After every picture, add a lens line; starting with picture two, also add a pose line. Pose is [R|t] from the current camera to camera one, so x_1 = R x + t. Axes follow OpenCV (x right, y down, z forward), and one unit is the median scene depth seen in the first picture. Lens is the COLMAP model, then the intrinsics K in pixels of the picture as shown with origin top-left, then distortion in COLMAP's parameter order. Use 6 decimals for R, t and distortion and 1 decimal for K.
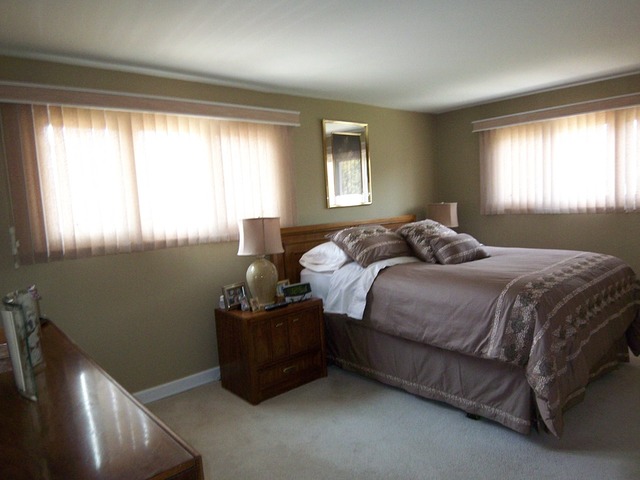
lens RADIAL K [[433.0, 0, 322.1], [0, 433.0, 247.6], [0, 0, 1]] dist [-0.003043, -0.055106]
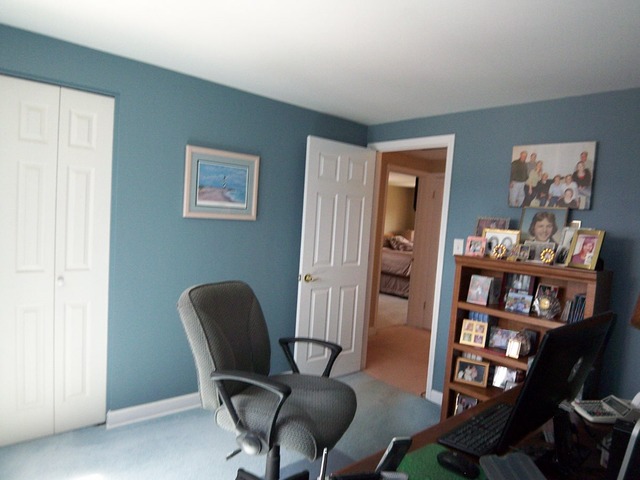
lens RADIAL K [[433.0, 0, 322.1], [0, 433.0, 247.6], [0, 0, 1]] dist [-0.003043, -0.055106]
pose [[0.992044, 0.124900, 0.015803, -0.272759], [-0.124278, 0.991609, -0.035599, 0.180810], [-0.020117, 0.033352, 0.999241, -1.808852]]
